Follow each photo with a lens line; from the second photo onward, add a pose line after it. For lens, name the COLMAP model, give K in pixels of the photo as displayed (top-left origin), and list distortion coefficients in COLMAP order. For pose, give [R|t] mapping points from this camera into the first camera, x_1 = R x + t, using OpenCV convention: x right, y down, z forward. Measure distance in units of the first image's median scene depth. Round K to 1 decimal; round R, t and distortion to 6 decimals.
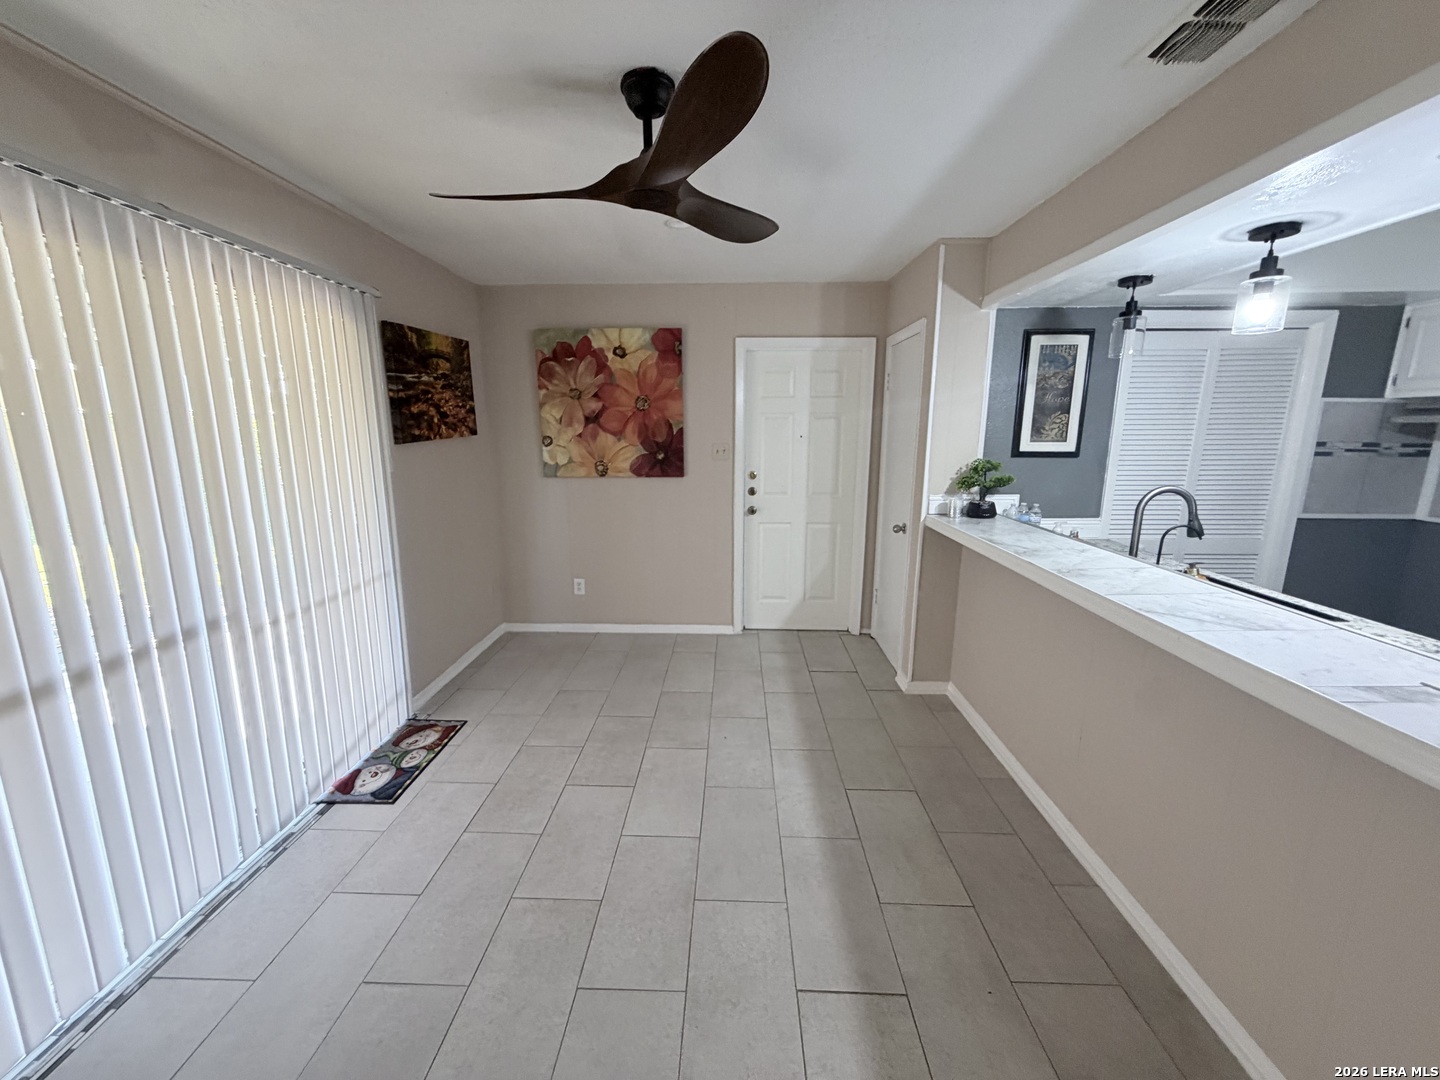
lens RADIAL K [[573.9, 0, 711.1], [0, 573.9, 544.4], [0, 0, 1]] dist [-0.001362, 0.000787]
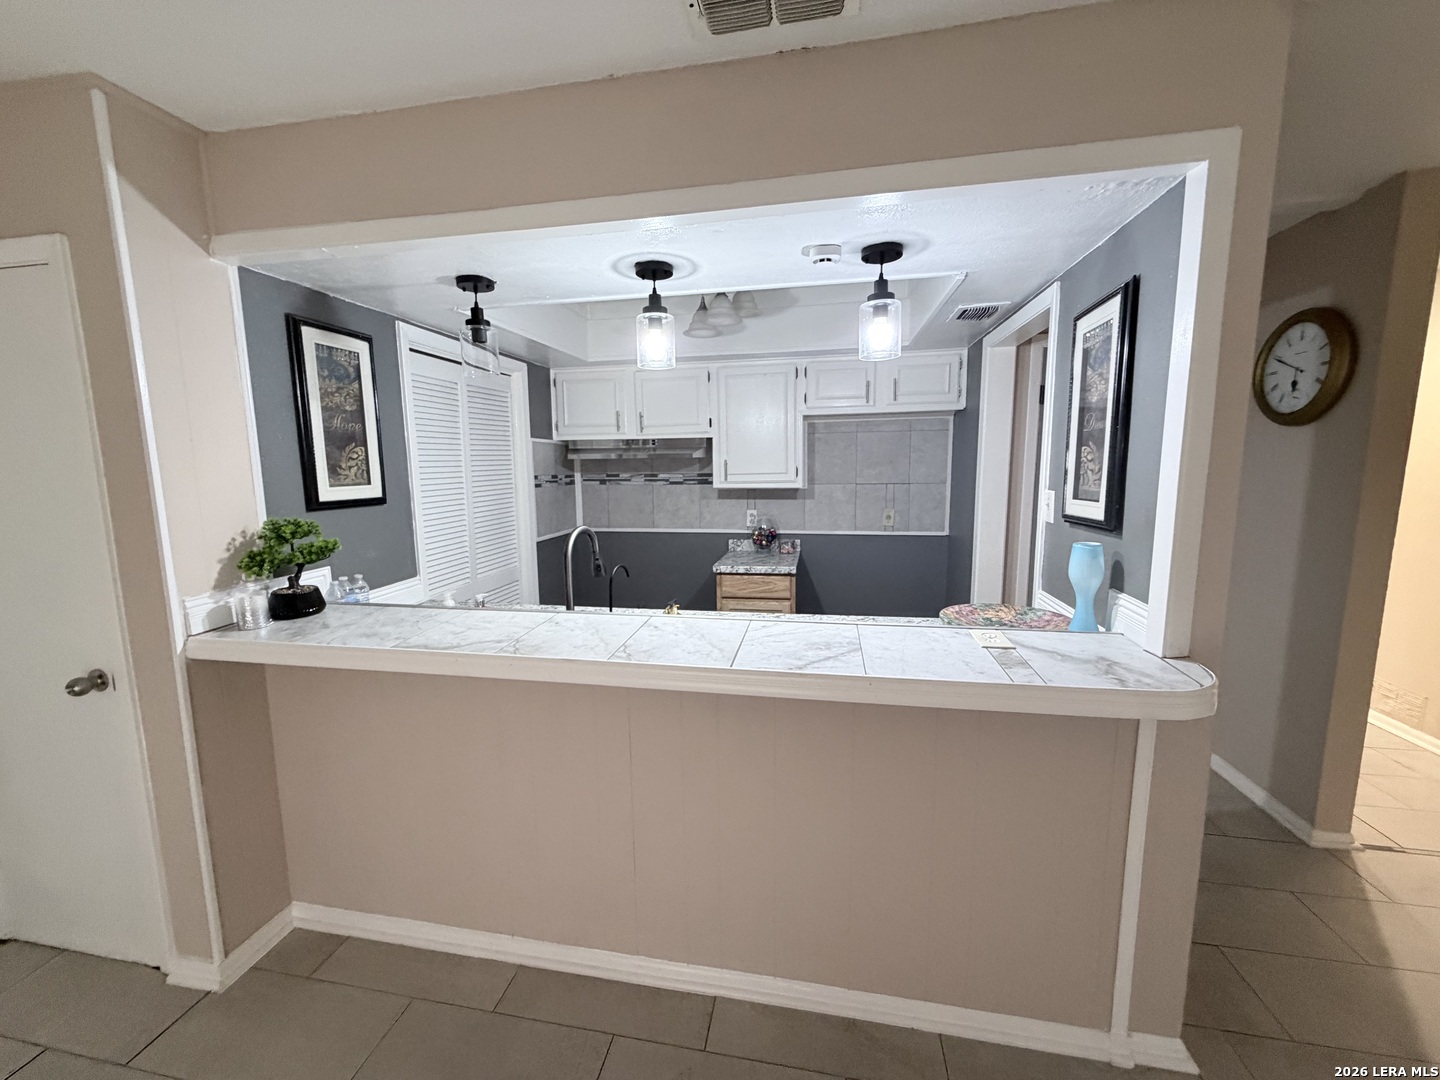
lens RADIAL K [[573.9, 0, 717.3], [0, 573.9, 540.5], [0, 0, 1]] dist [-0.001362, 0.000787]
pose [[0.151347, -0.136597, 0.978997, -0.037215], [0.212379, 0.971770, 0.102756, -0.091829], [-0.965396, 0.192367, 0.176085, 0.464438]]
